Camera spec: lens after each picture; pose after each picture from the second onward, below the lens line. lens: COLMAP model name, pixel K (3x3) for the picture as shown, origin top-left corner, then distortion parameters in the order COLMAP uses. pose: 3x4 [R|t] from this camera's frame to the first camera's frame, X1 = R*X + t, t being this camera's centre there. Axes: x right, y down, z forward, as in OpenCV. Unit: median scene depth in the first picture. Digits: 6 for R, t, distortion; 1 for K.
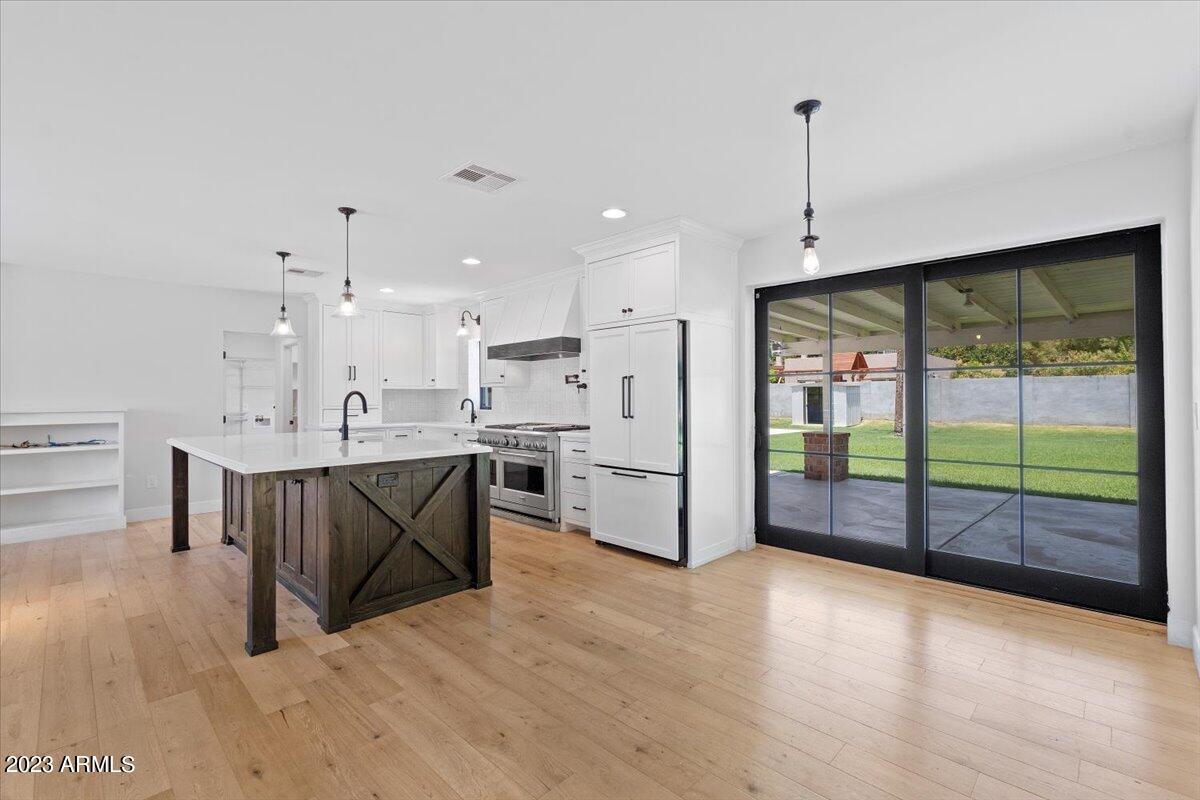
lens RADIAL K [[535.2, 0, 606.5], [0, 535.2, 389.7], [0, 0, 1]] dist [-0.003178, 0.000168]
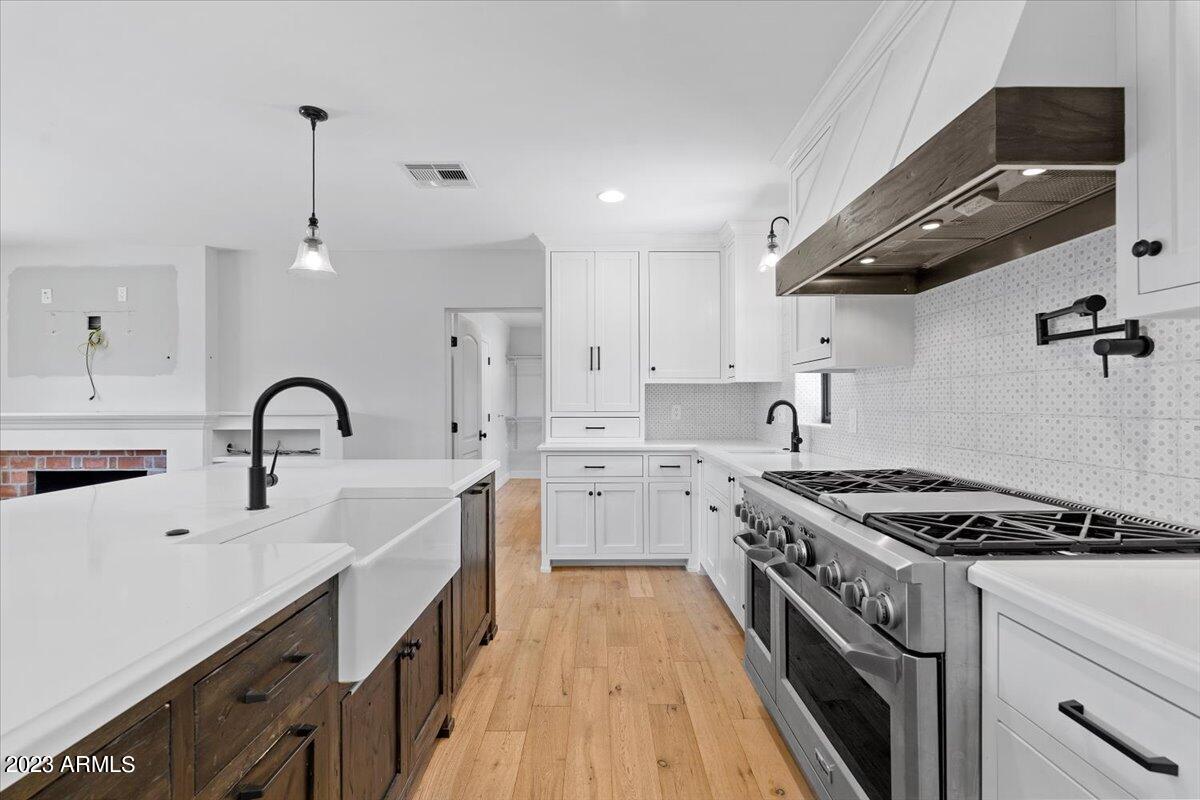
lens RADIAL K [[535.2, 0, 602.0], [0, 535.2, 404.5], [0, 0, 1]] dist [-0.003178, 0.000168]
pose [[0.703782, 0.007322, -0.710379, -0.045358], [0.008264, 0.999795, 0.018493, 0.013957], [0.710368, -0.018886, 0.703577, 0.752395]]
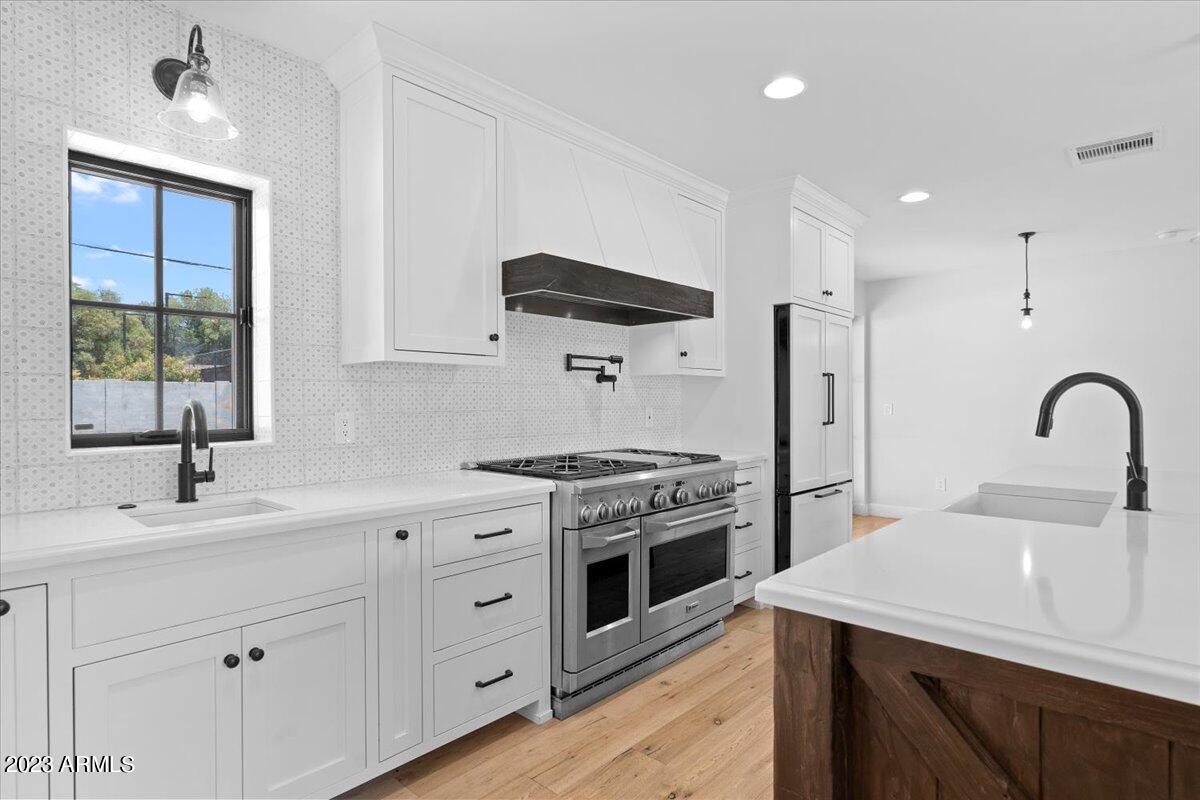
lens RADIAL K [[626.3, 0, 604.1], [0, 626.3, 400.1], [0, 0, 1]] dist [-0.002170, 0.000562]
pose [[-0.040692, 0.009800, 0.999124, -0.743768], [-0.011846, 0.999877, -0.010290, 0.024040], [-0.999102, -0.012254, -0.040571, 1.138618]]
